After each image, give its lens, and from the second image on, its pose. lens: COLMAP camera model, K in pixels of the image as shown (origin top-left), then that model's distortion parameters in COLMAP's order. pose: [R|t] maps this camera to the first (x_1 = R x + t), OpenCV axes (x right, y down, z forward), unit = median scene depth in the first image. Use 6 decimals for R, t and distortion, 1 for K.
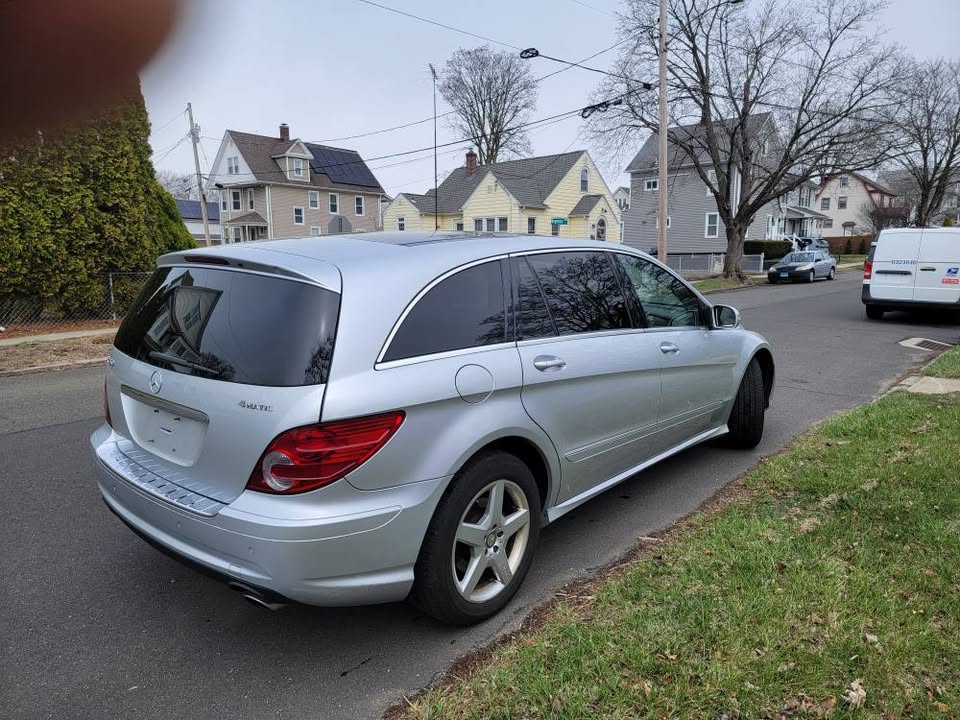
lens RADIAL K [[662.2, 0, 488.0], [0, 662.2, 361.3], [0, 0, 1]] dist [0.050311, -0.050660]
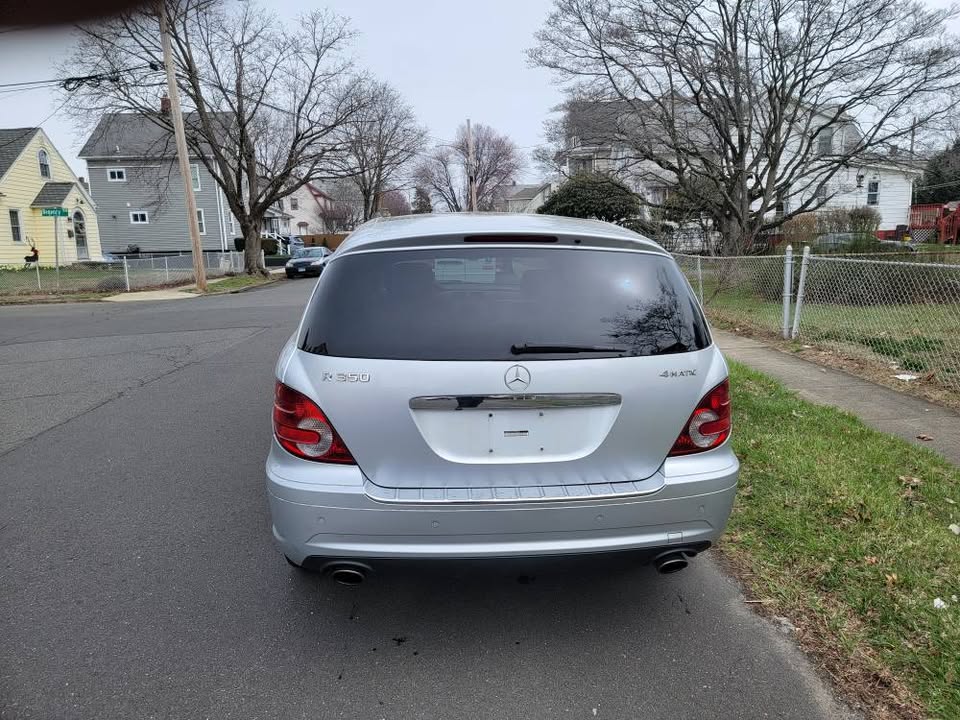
lens RADIAL K [[662.2, 0, 488.0], [0, 662.2, 361.3], [0, 0, 1]] dist [0.050311, -0.050660]
pose [[0.697137, -0.131388, 0.704796, -0.118292], [0.130356, 0.989907, 0.055598, -0.004486], [-0.704987, 0.053115, 0.707228, 0.043571]]
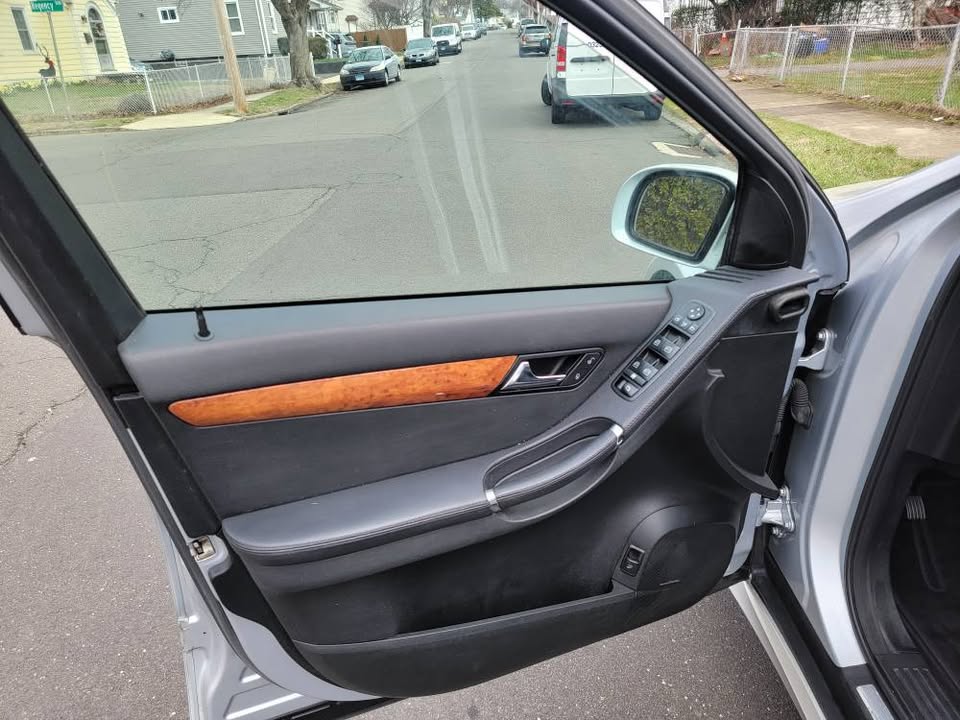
lens RADIAL K [[646.3, 0, 454.9], [0, 646.3, 375.9], [0, 0, 1]] dist [0.070433, -0.056600]
pose [[0.780092, -0.314205, 0.541046, -0.037119], [0.148476, 0.933020, 0.327763, -0.029663], [-0.607792, -0.175353, 0.774494, 0.205215]]
